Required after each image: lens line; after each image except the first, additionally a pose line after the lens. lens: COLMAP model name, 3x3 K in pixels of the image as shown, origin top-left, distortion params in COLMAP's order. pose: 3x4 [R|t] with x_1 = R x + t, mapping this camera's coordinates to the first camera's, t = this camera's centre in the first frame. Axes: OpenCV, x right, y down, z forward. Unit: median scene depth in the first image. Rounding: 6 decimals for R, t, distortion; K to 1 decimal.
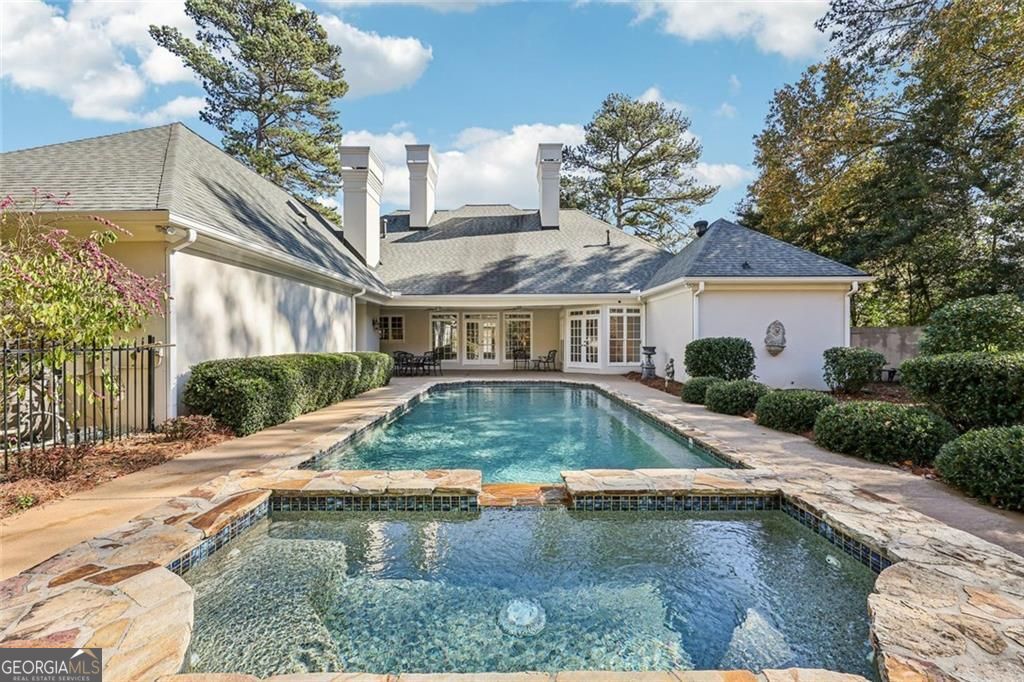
lens RADIAL K [[425.8, 0, 511.4], [0, 425.8, 340.6], [0, 0, 1]] dist [-0.002851, 0.000703]
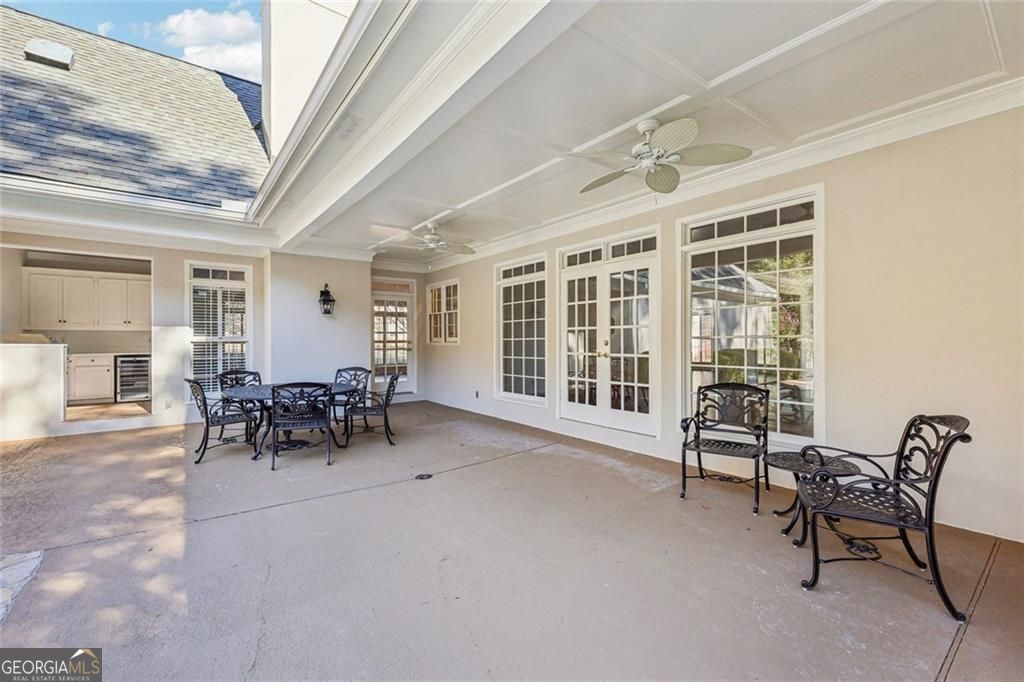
lens RADIAL K [[425.8, 0, 511.1], [0, 425.8, 338.0], [0, 0, 1]] dist [-0.002851, 0.000703]
pose [[0.616029, 0.017763, -0.787523, 0.381291], [-0.009412, 0.999840, 0.015190, -0.005695], [0.787667, -0.001946, 0.616098, 0.744213]]
